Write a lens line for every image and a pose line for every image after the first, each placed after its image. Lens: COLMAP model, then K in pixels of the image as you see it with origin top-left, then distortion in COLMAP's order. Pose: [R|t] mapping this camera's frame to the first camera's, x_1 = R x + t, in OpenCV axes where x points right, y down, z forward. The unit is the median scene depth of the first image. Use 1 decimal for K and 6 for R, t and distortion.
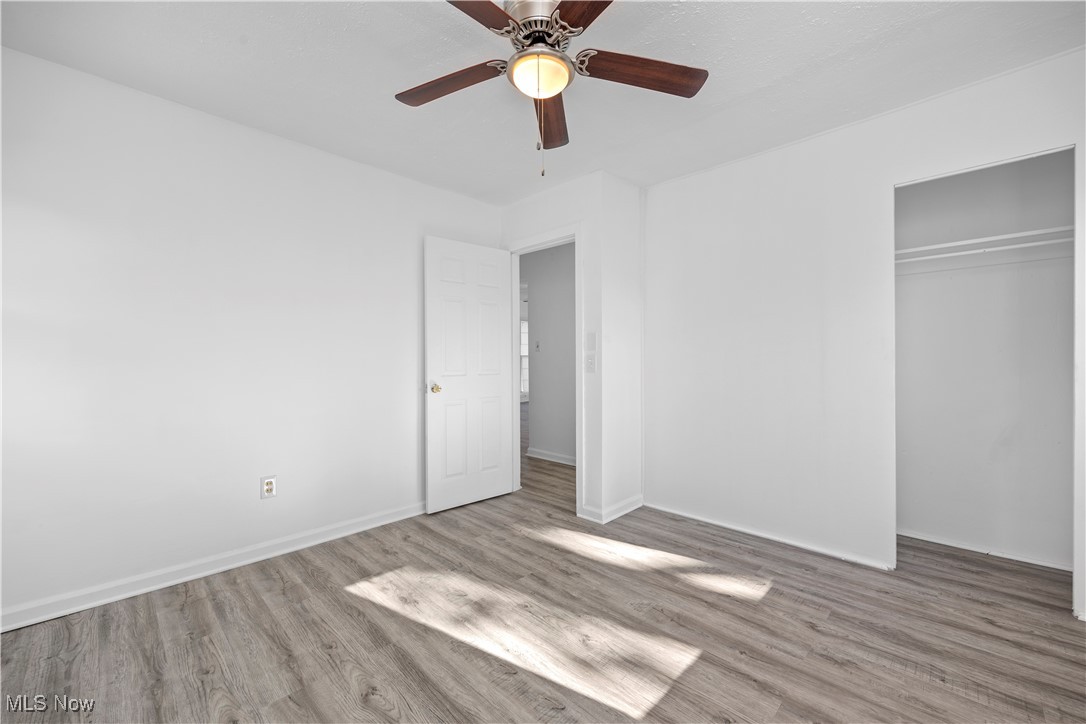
lens RADIAL K [[428.8, 0, 539.4], [0, 428.8, 365.3], [0, 0, 1]] dist [0.002287, -0.000264]
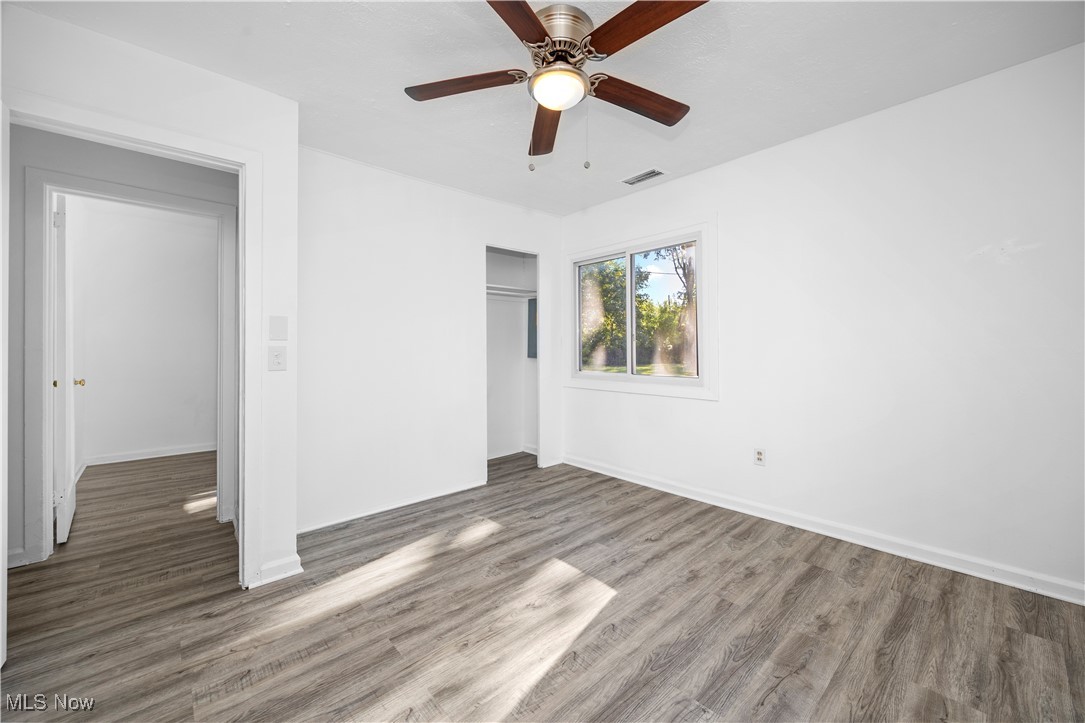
lens RADIAL K [[428.5, 0, 540.8], [0, 428.5, 342.7], [0, 0, 1]] dist [0.002287, -0.000264]
pose [[0.055668, 0.019451, 0.998260, -0.798405], [0.022333, 0.999536, -0.020721, -0.006225], [-0.998200, 0.023448, 0.055207, 0.727870]]
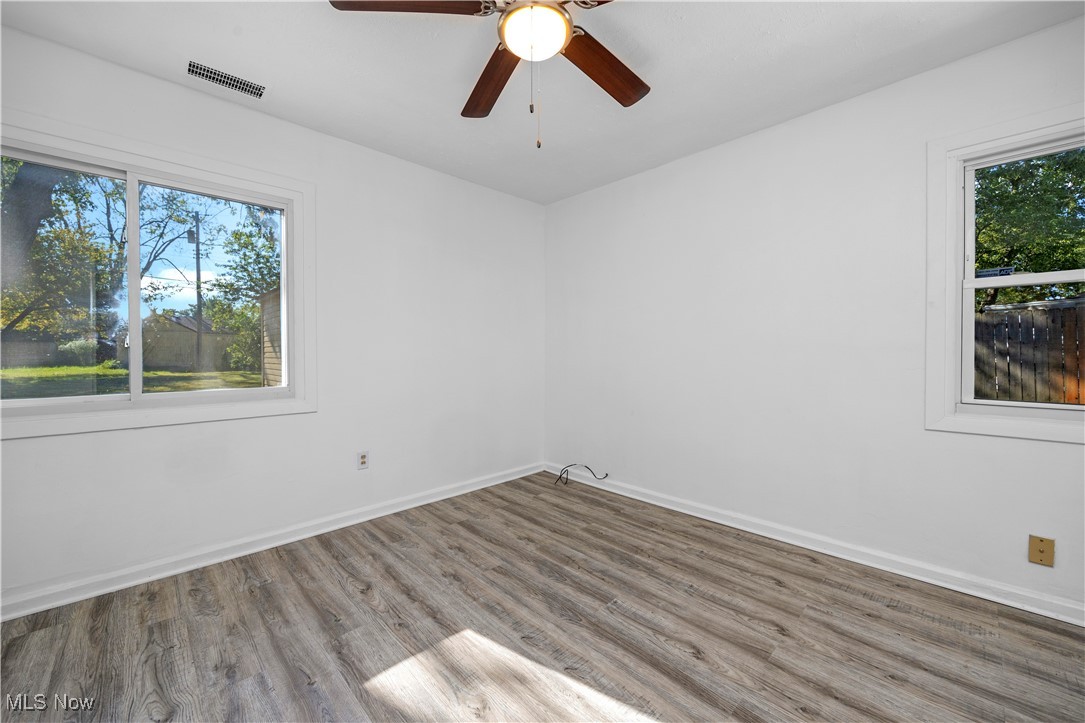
lens RADIAL K [[428.5, 0, 549.8], [0, 428.5, 359.0], [0, 0, 1]] dist [0.002287, -0.000264]
pose [[-0.999968, 0.007239, 0.003490, -0.019362], [0.007369, 0.999221, 0.038774, -0.021877], [-0.003207, 0.038798, -0.999242, 1.412732]]
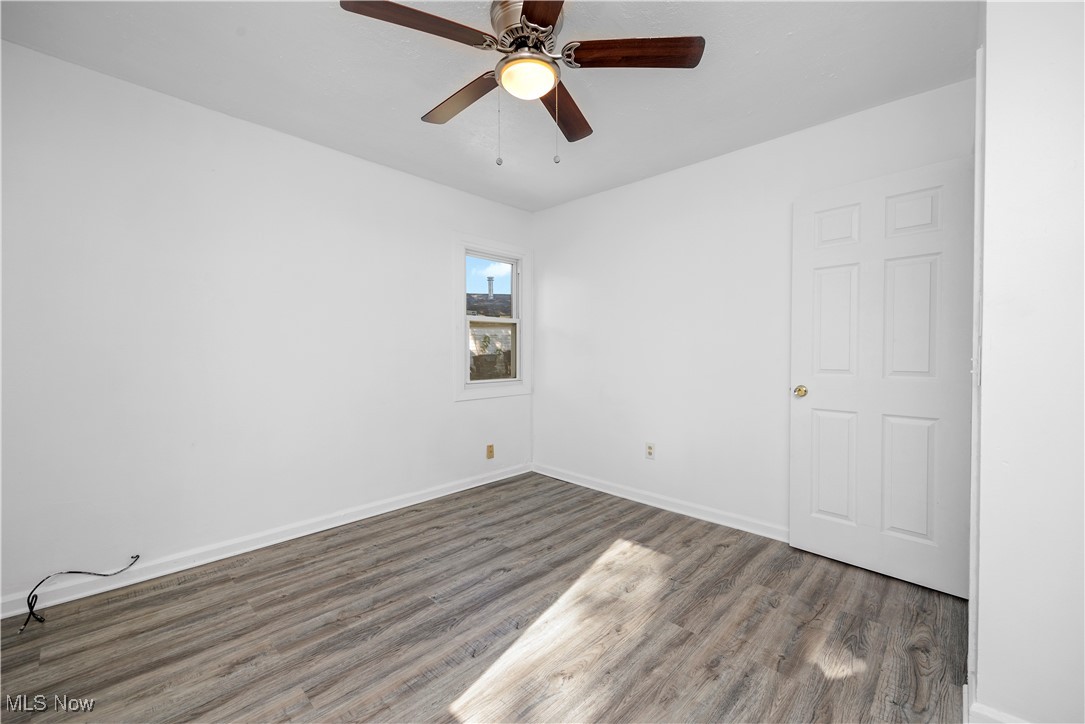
lens RADIAL K [[428.5, 0, 545.0], [0, 428.5, 357.1], [0, 0, 1]] dist [0.002287, -0.000264]
pose [[0.028296, 0.013788, -0.999504, 0.786628], [-0.017424, 0.999760, 0.013298, -0.020551], [0.999448, 0.017039, 0.028530, 0.743695]]
